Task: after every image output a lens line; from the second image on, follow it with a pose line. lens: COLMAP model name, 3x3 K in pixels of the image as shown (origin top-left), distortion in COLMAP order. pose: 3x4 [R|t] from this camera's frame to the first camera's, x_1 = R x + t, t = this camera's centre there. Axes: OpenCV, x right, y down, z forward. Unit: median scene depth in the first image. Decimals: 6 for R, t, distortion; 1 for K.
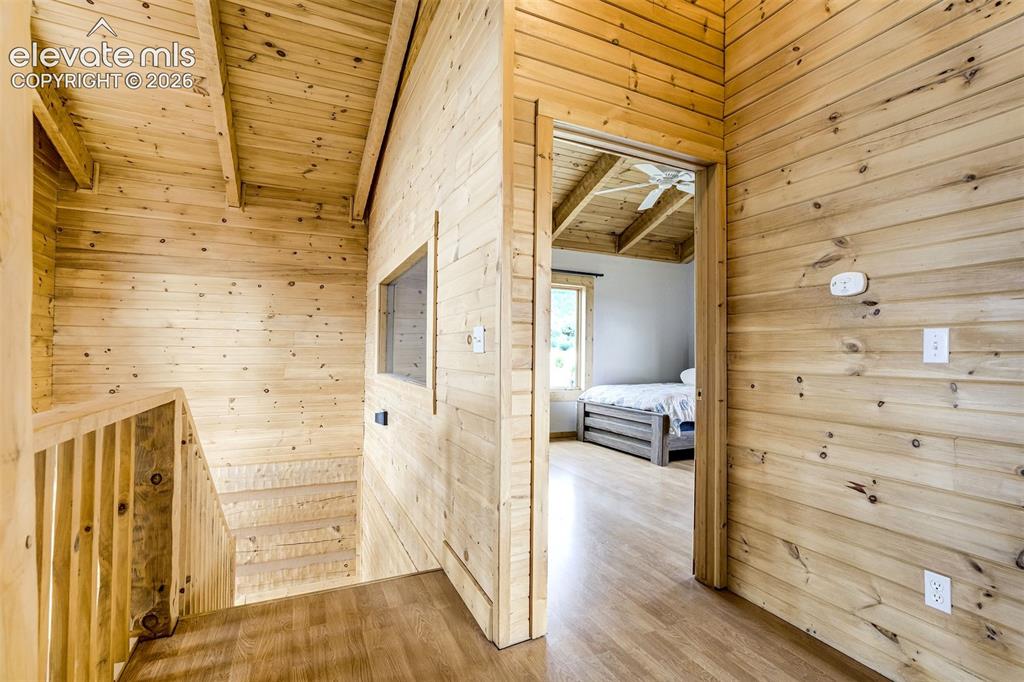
lens RADIAL K [[471.4, 0, 516.7], [0, 471.4, 352.1], [0, 0, 1]] dist [-0.037018, 0.011551]
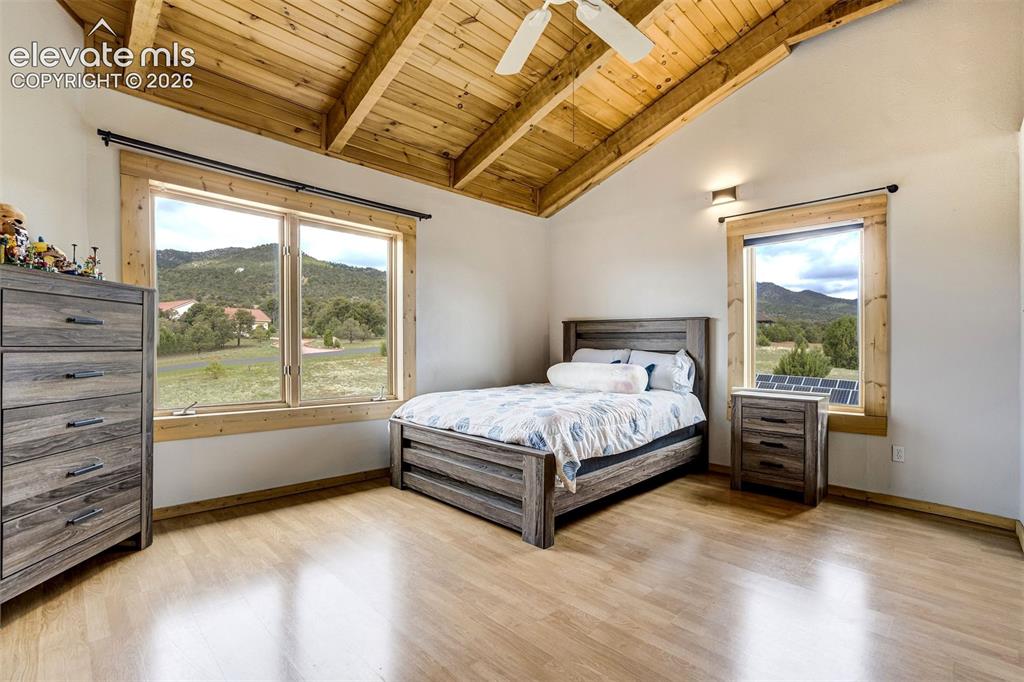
lens RADIAL K [[471.4, 0, 520.0], [0, 471.4, 348.8], [0, 0, 1]] dist [-0.037018, 0.011551]
pose [[0.934677, -0.015521, 0.355158, 0.089904], [0.008746, 0.999748, 0.020674, 0.000979], [-0.355390, -0.016217, 0.934578, 0.478087]]
